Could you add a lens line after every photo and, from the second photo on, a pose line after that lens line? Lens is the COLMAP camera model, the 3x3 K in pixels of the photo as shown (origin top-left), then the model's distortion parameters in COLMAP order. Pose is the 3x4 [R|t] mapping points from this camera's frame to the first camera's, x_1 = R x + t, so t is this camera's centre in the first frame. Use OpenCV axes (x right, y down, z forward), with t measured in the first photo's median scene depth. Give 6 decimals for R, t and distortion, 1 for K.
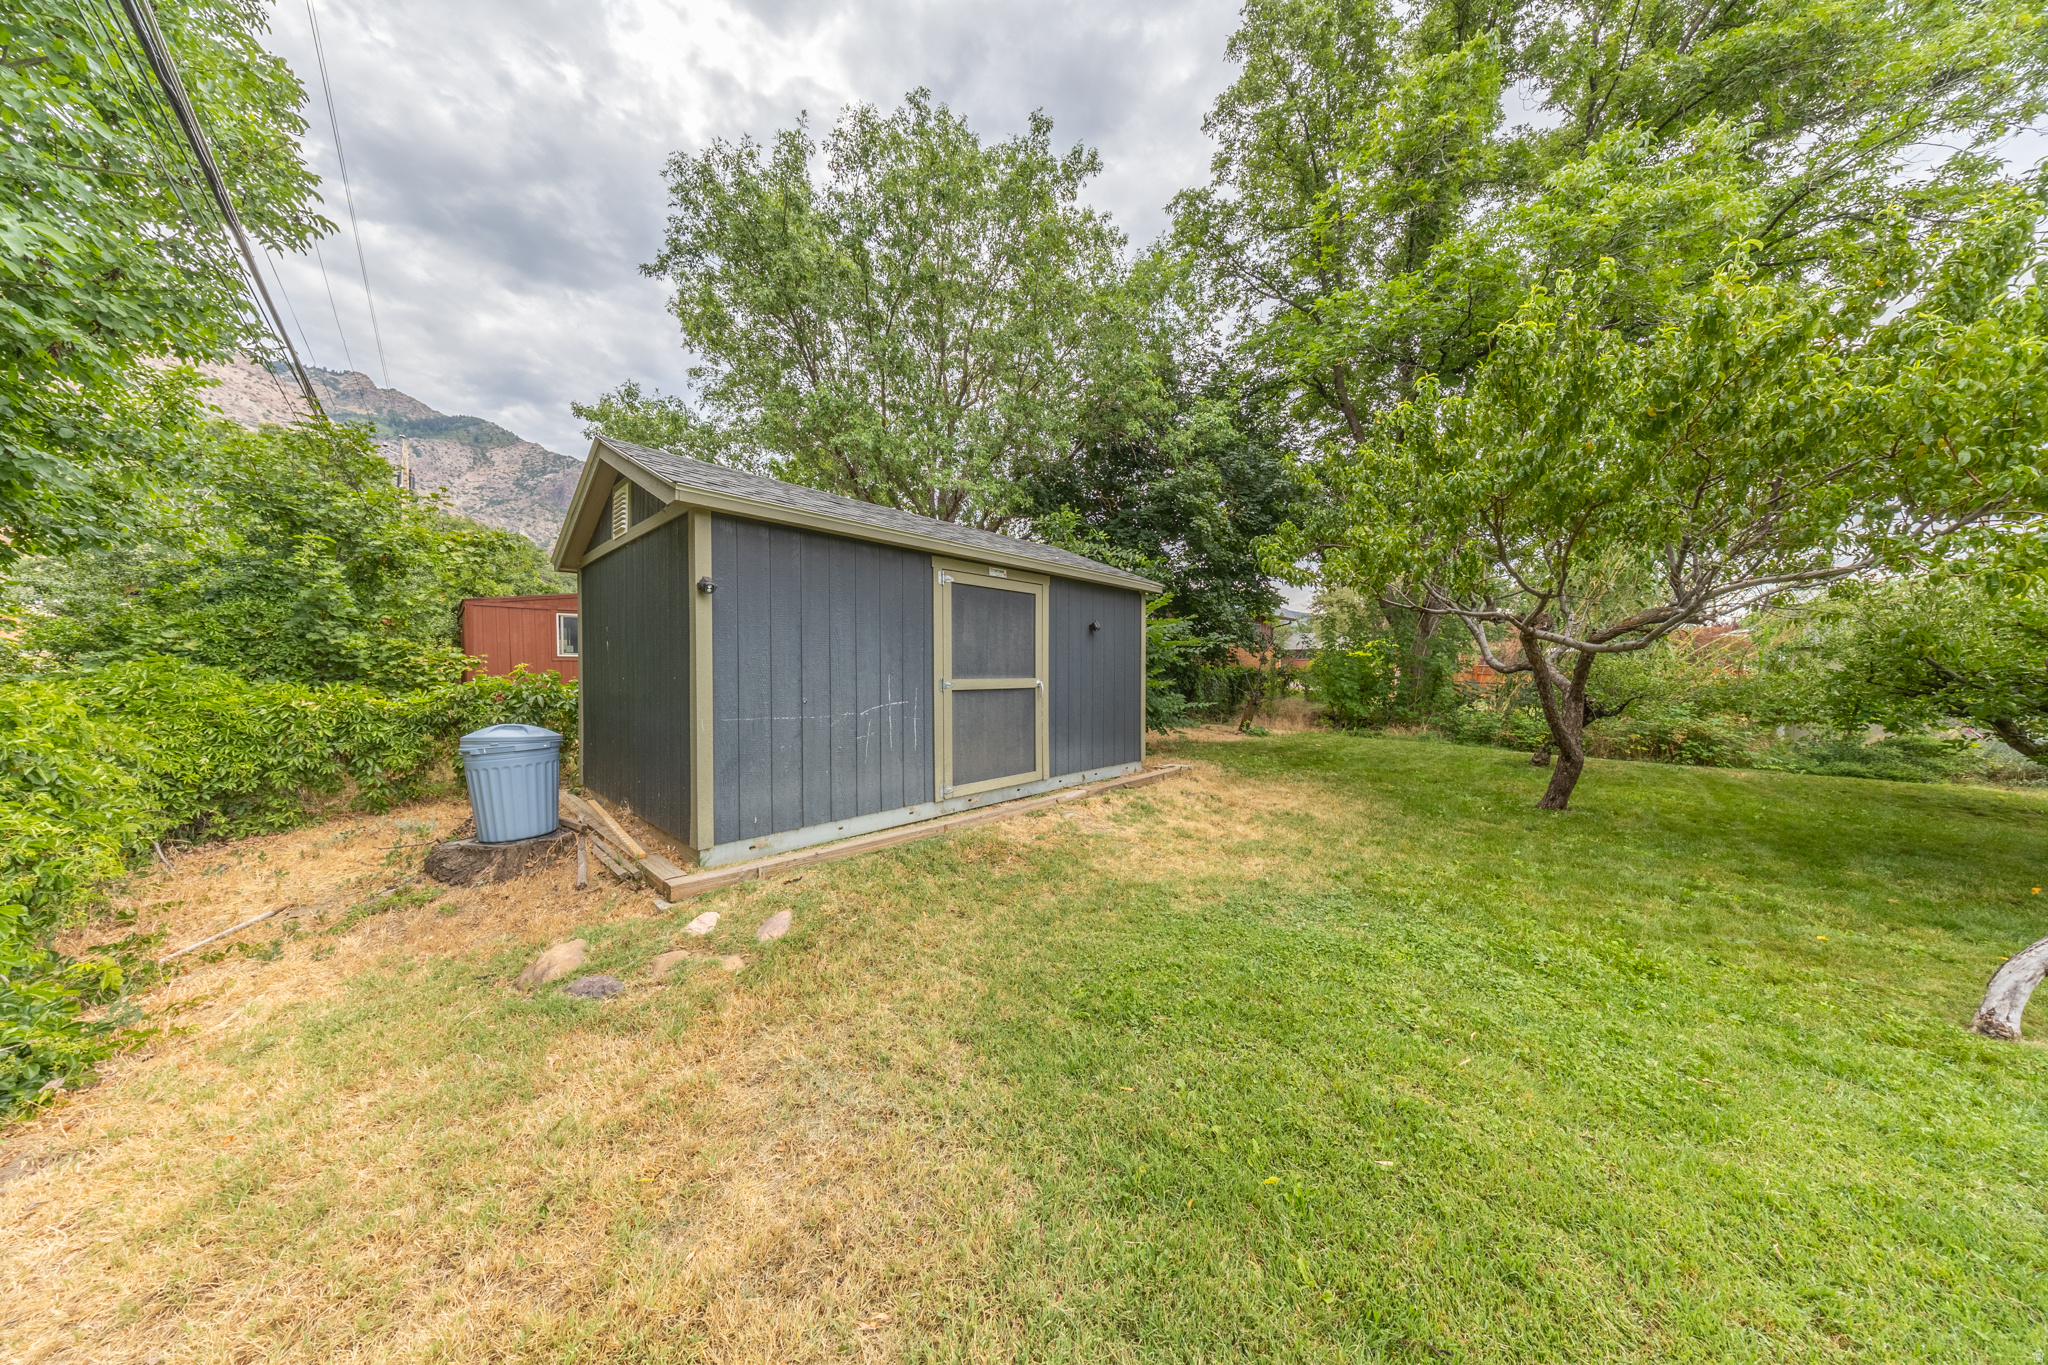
lens RADIAL K [[590.1, 0, 1031.8], [0, 590.1, 686.1], [0, 0, 1]] dist [-0.008476, 0.000007]
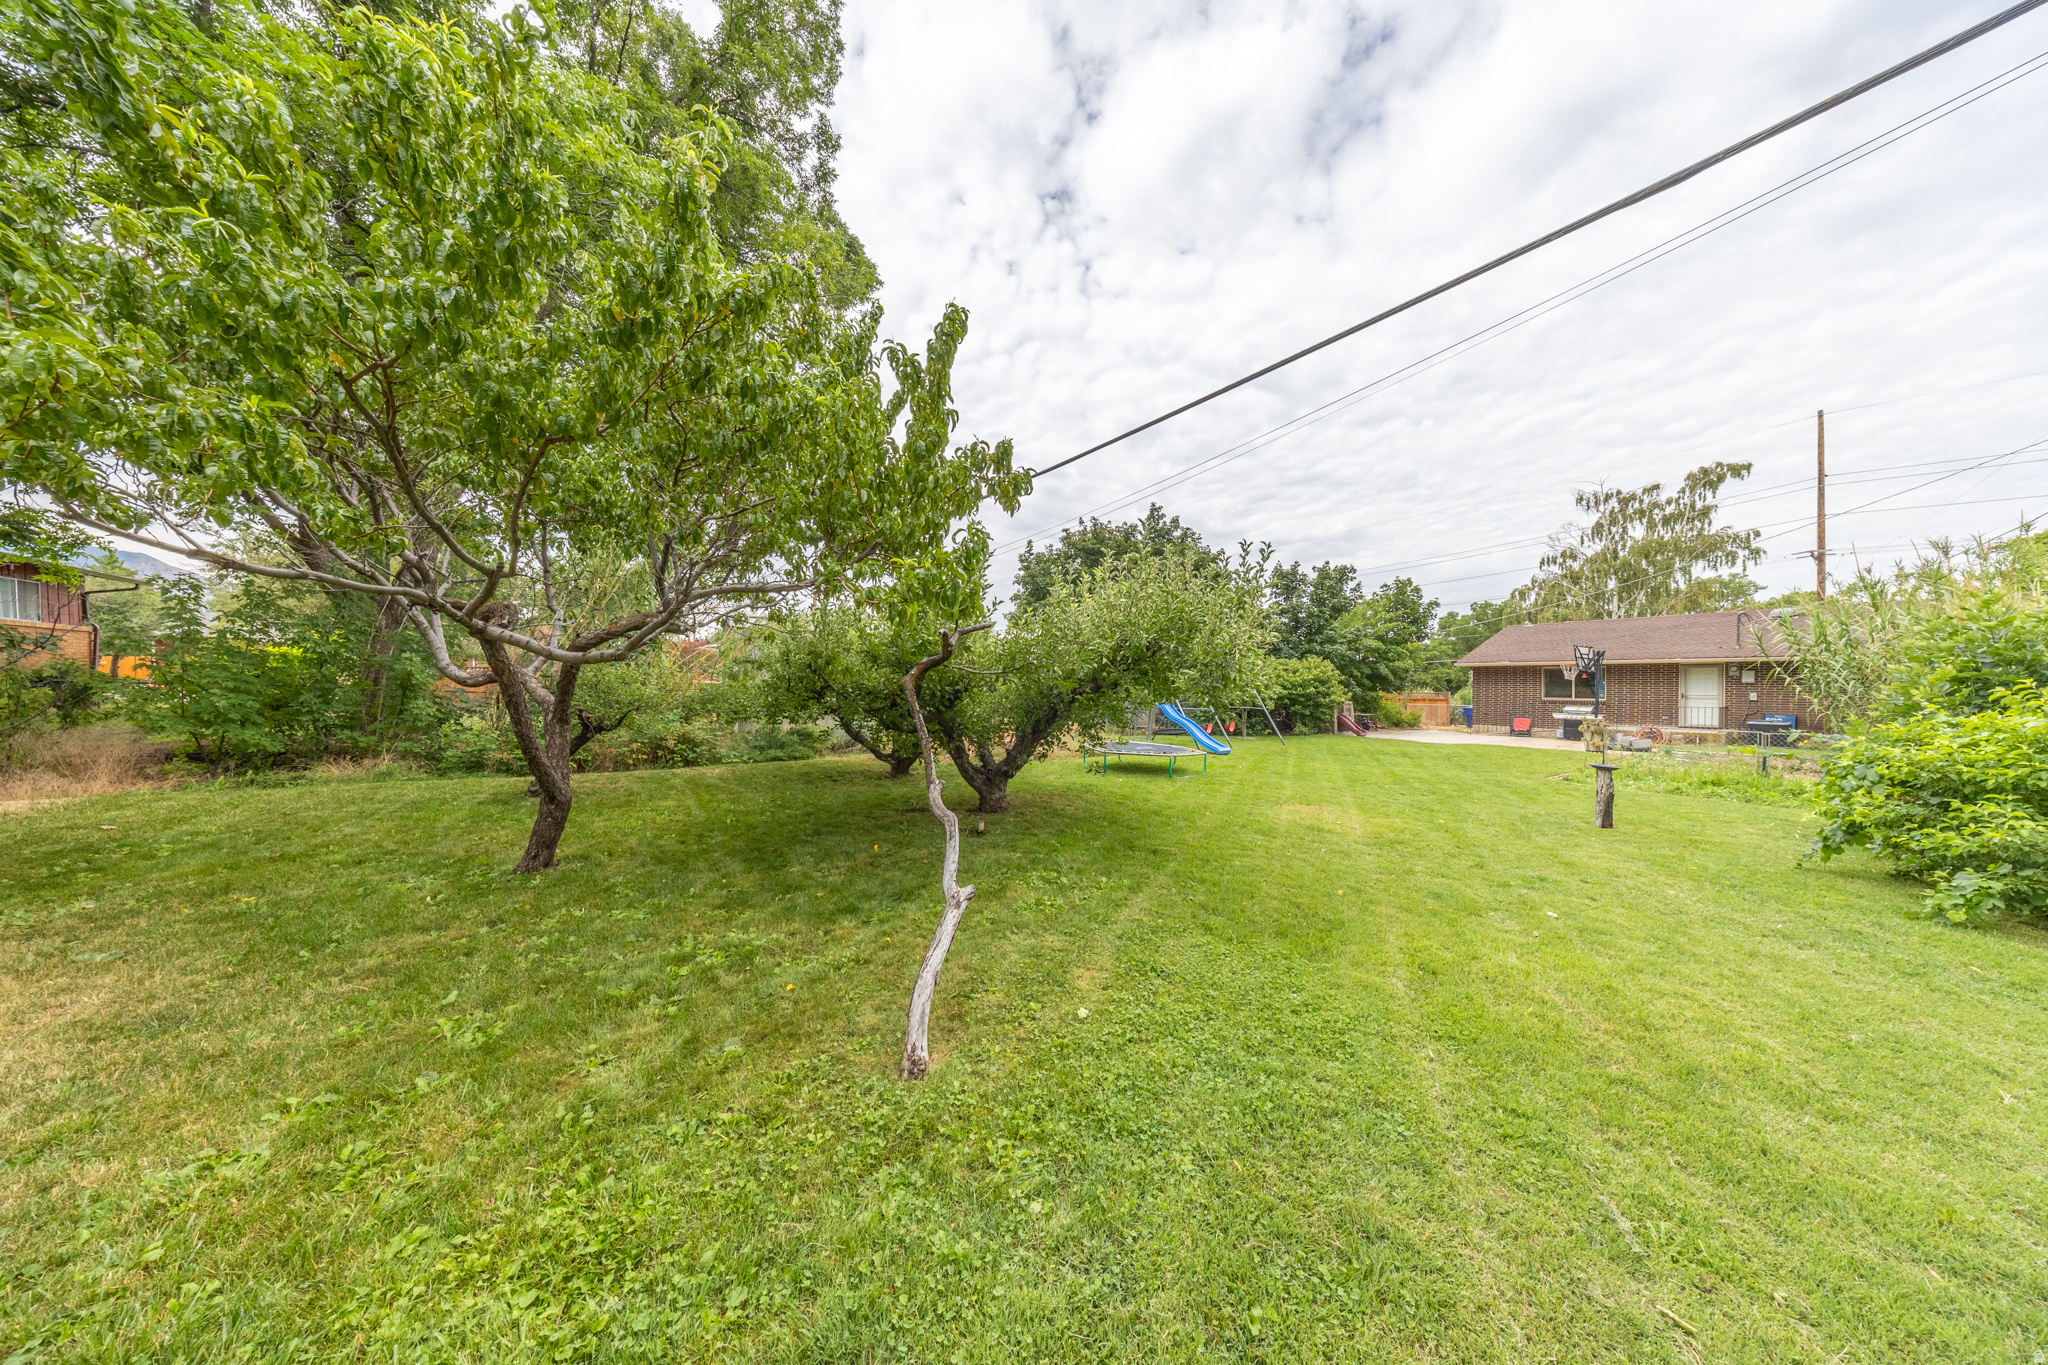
lens RADIAL K [[590.8, 0, 1020.1], [0, 590.8, 685.0], [0, 0, 1]] dist [-0.007076, -0.000056]
pose [[0.204030, -0.009459, 0.978919, 0.215394], [0.015586, 0.999858, 0.006413, -0.015293], [-0.978841, 0.013949, 0.204148, 0.181070]]
